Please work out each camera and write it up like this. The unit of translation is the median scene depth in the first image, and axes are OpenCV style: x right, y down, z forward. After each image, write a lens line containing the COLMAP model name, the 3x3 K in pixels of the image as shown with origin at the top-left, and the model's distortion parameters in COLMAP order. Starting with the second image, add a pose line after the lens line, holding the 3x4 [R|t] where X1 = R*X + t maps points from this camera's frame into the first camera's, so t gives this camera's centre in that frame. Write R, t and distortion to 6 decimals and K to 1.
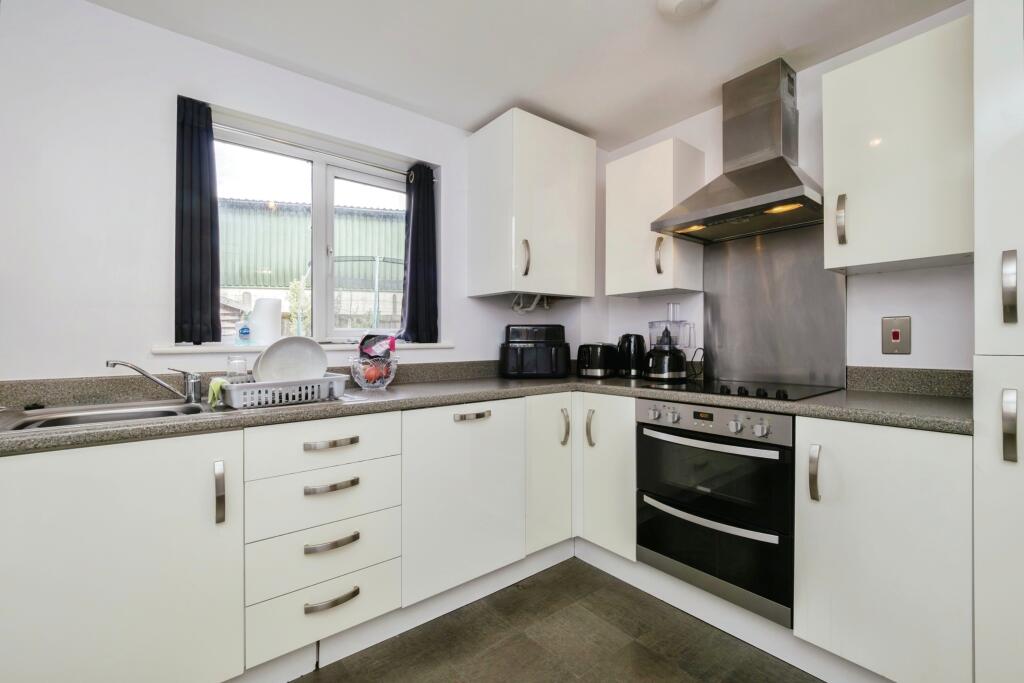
lens RADIAL K [[427.9, 0, 507.2], [0, 427.9, 337.9], [0, 0, 1]] dist [-0.027049, -0.000072]
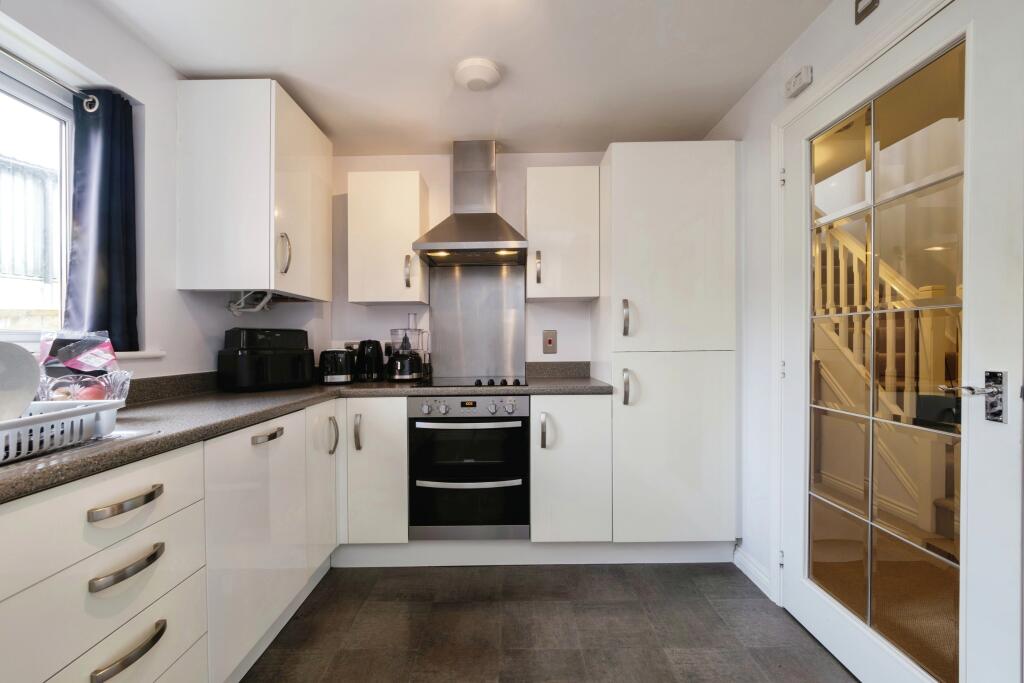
lens RADIAL K [[419.2, 0, 509.9], [0, 419.2, 348.3], [0, 0, 1]] dist [-0.025174, 0.000028]
pose [[0.613568, -0.010729, 0.789569, -0.389226], [0.001610, 0.999923, 0.012337, -0.000835], [-0.789640, -0.006299, 0.613538, 0.105582]]
